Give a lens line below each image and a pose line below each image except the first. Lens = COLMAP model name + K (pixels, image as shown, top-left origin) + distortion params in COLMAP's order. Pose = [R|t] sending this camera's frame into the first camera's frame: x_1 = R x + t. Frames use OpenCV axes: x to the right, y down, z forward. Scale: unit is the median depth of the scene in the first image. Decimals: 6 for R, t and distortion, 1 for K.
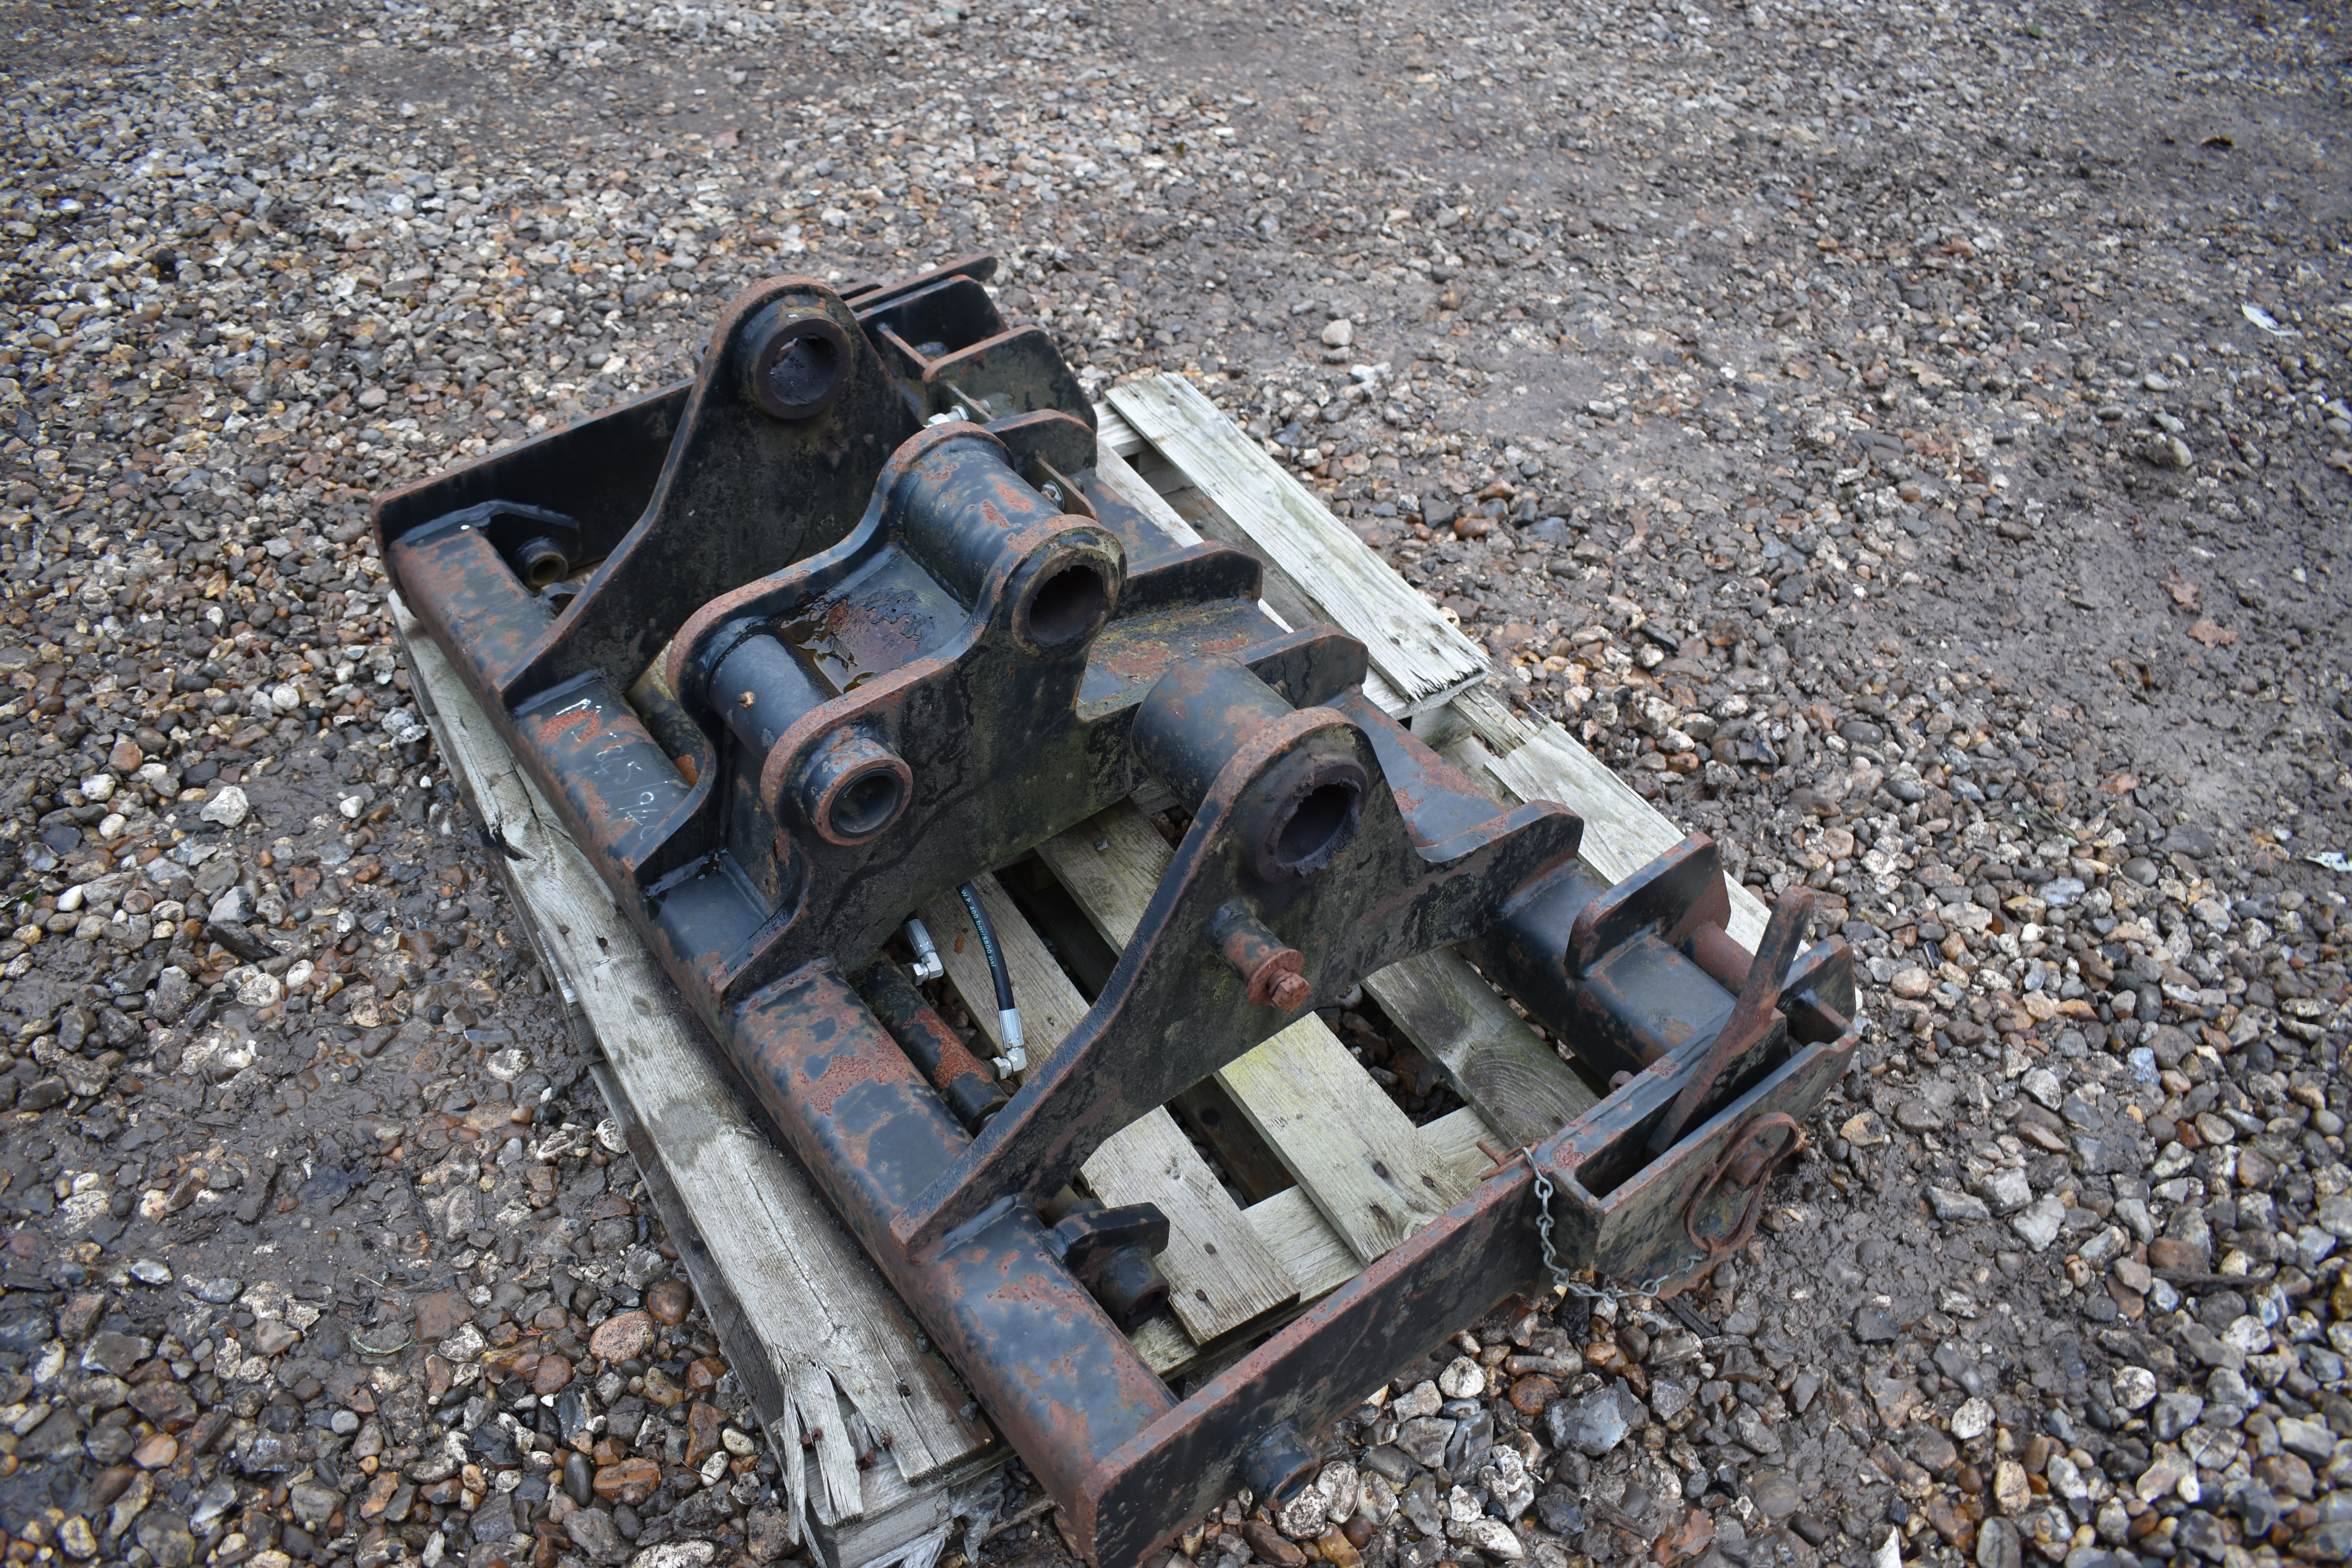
lens RADIAL K [[1827.6, 0, 1173.3], [0, 1827.6, 783.2], [0, 0, 1]] dist [-0.095119, 0.015759]
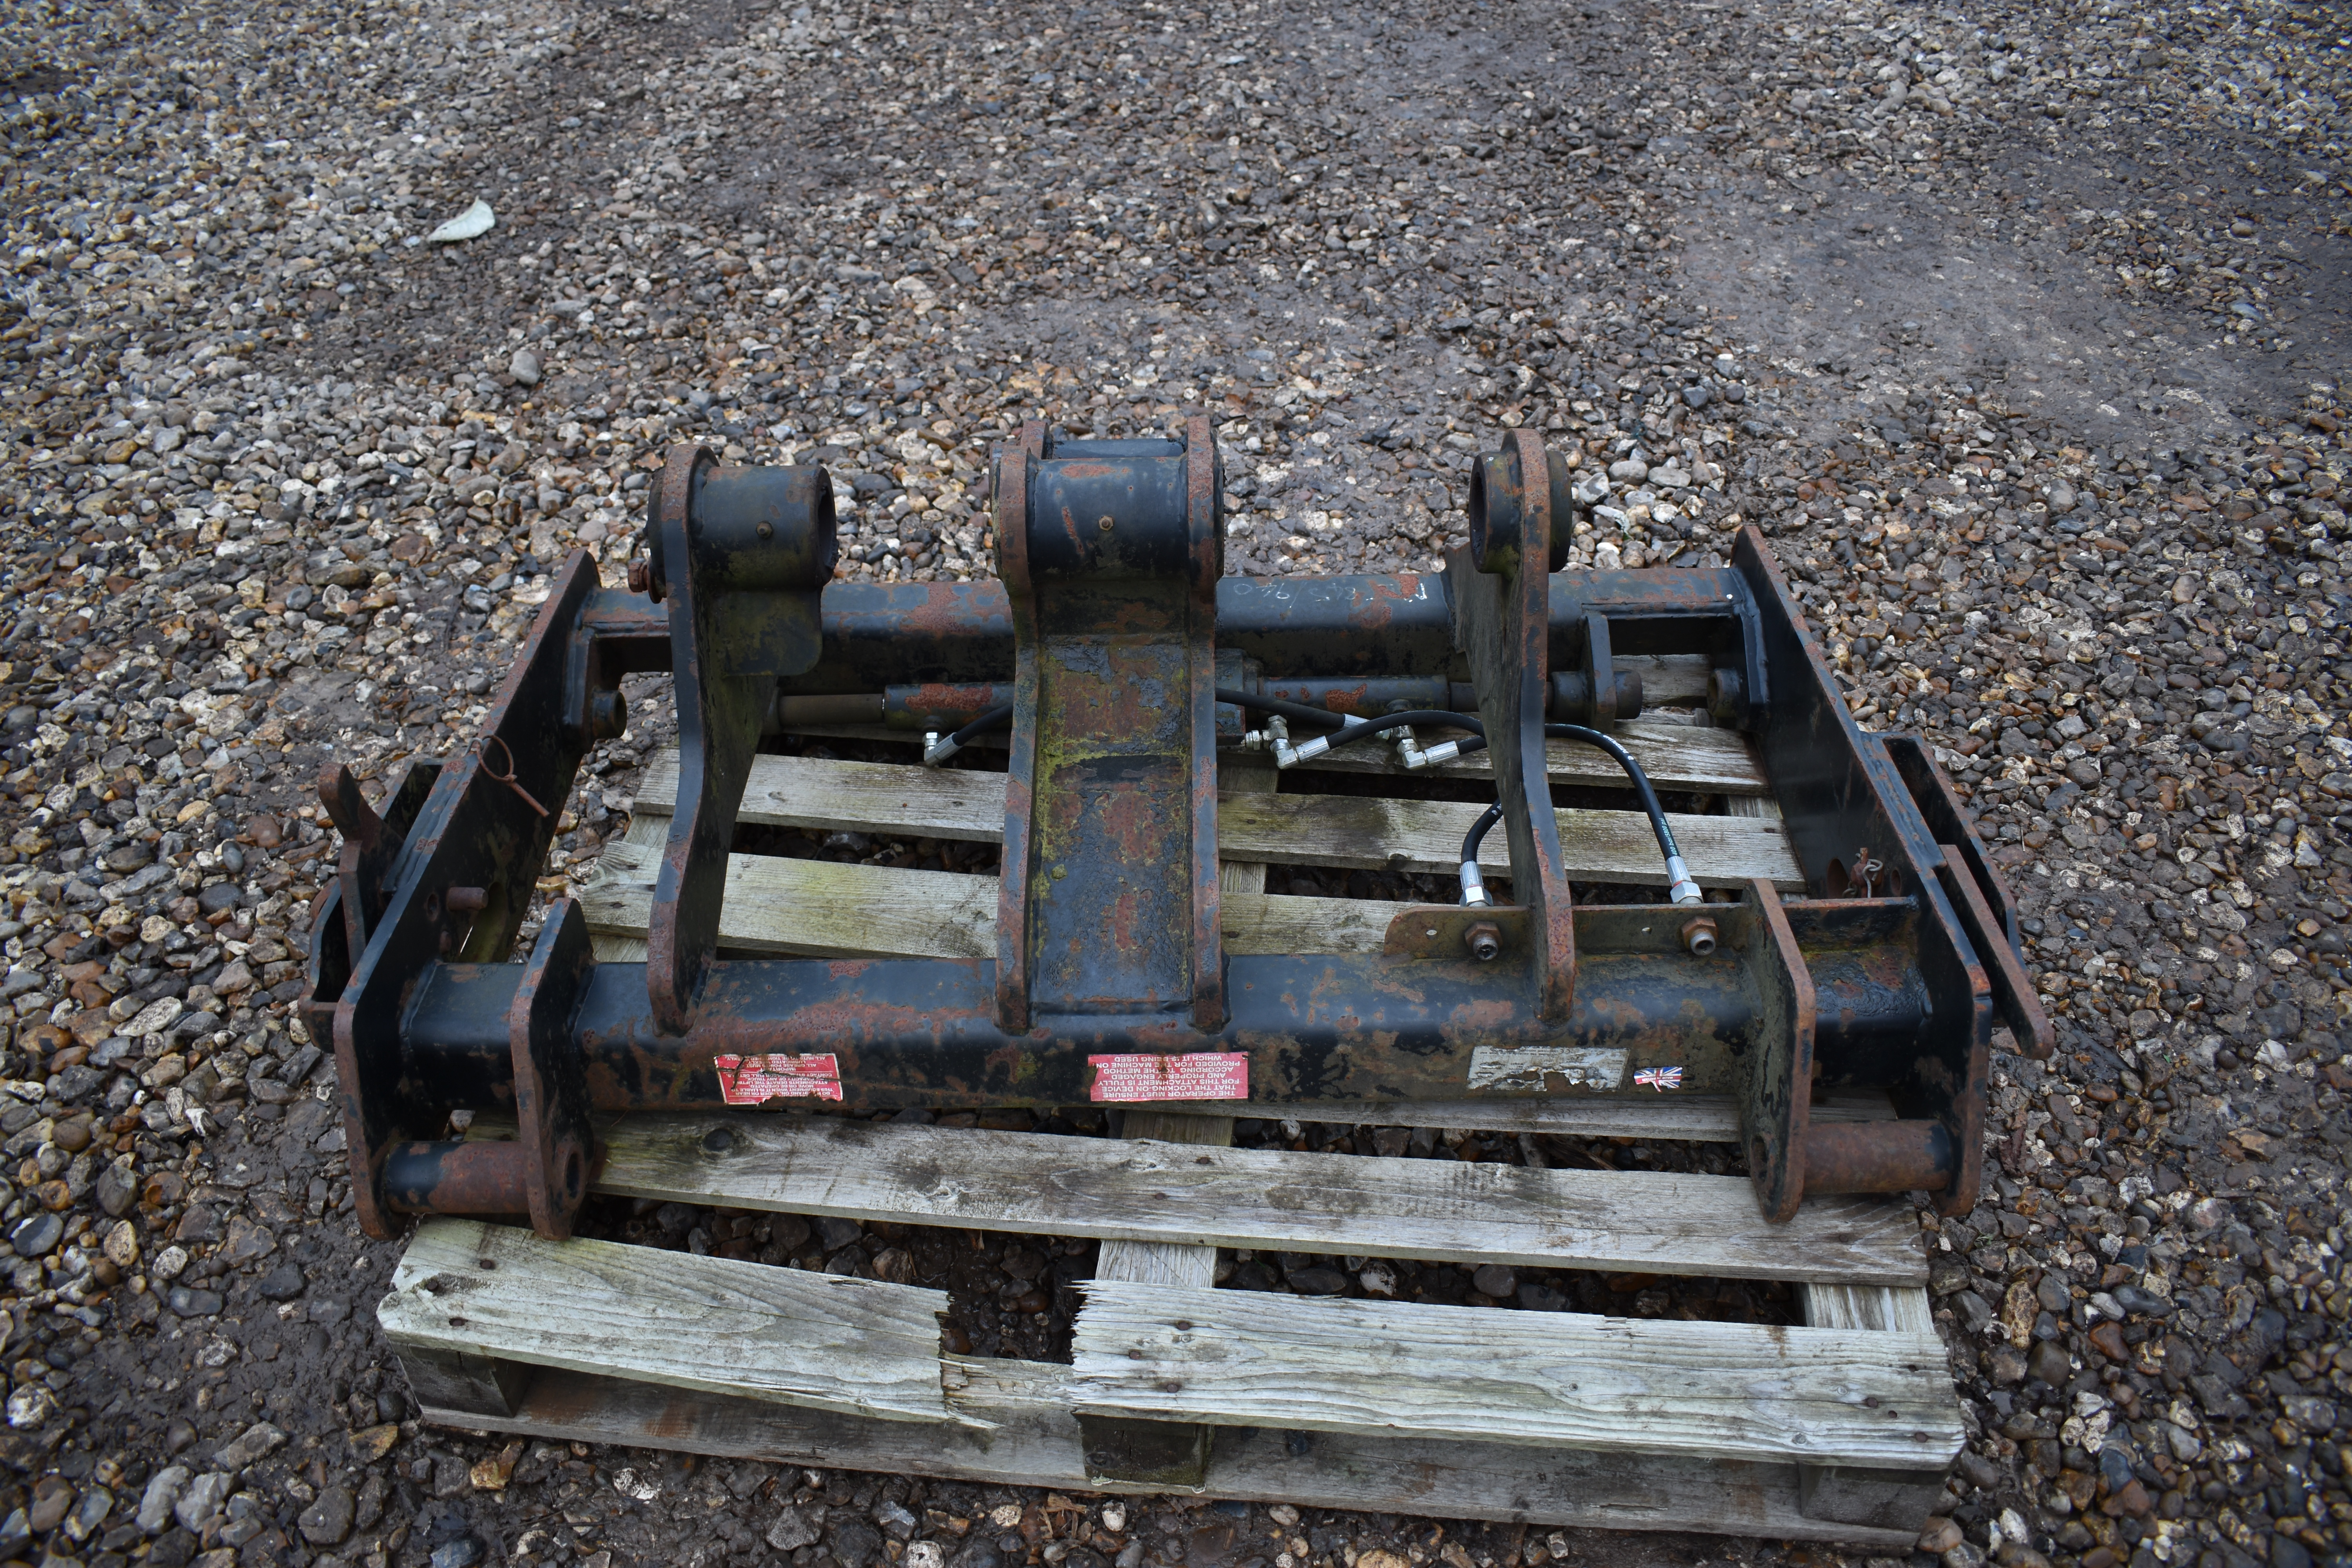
lens RADIAL K [[1827.6, 0, 1167.0], [0, 1827.6, 781.6], [0, 0, 1]] dist [-0.095119, 0.015759]
pose [[-0.603777, 0.493394, -0.626111, 0.463152], [-0.555967, 0.302238, 0.774308, -0.685057], [0.571273, 0.815607, 0.091827, 0.763203]]
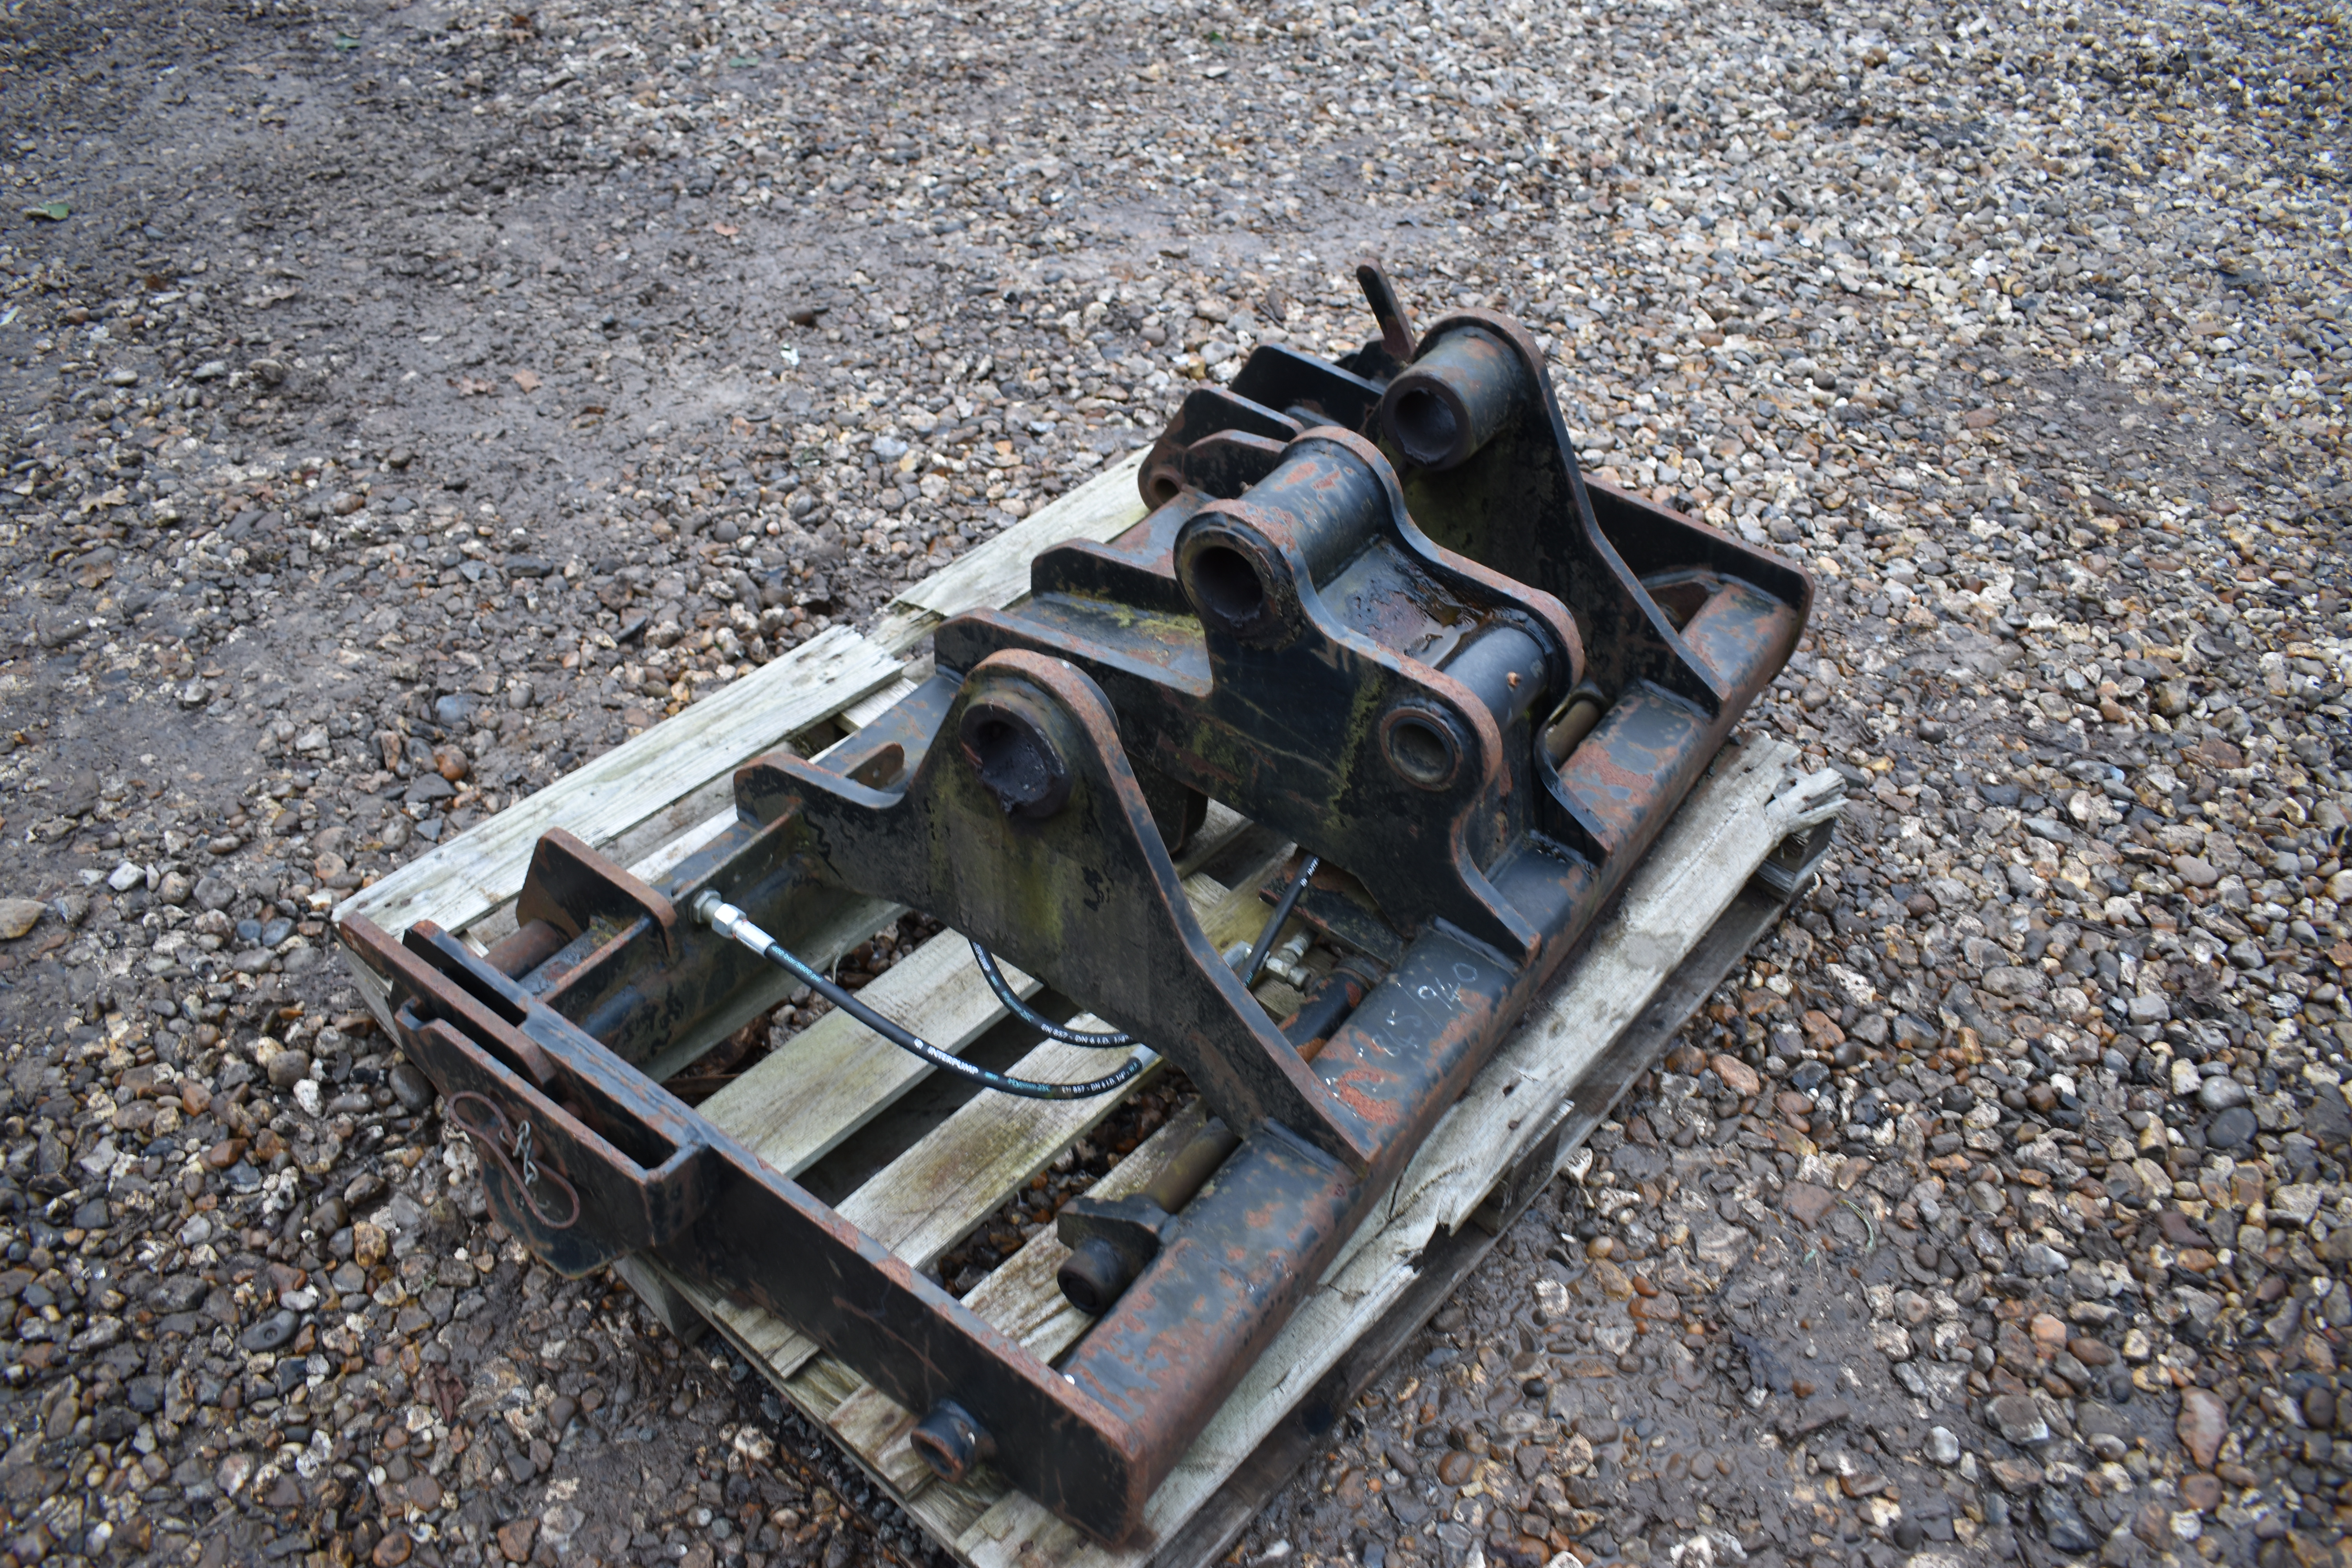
lens RADIAL K [[1827.6, 0, 1170.6], [0, 1827.6, 782.0], [0, 0, 1]] dist [-0.095119, 0.015759]
pose [[-0.298341, -0.664718, 0.684940, -0.676765], [0.626240, 0.405232, 0.666041, -0.618901], [-0.720289, 0.627644, 0.295375, 0.598634]]
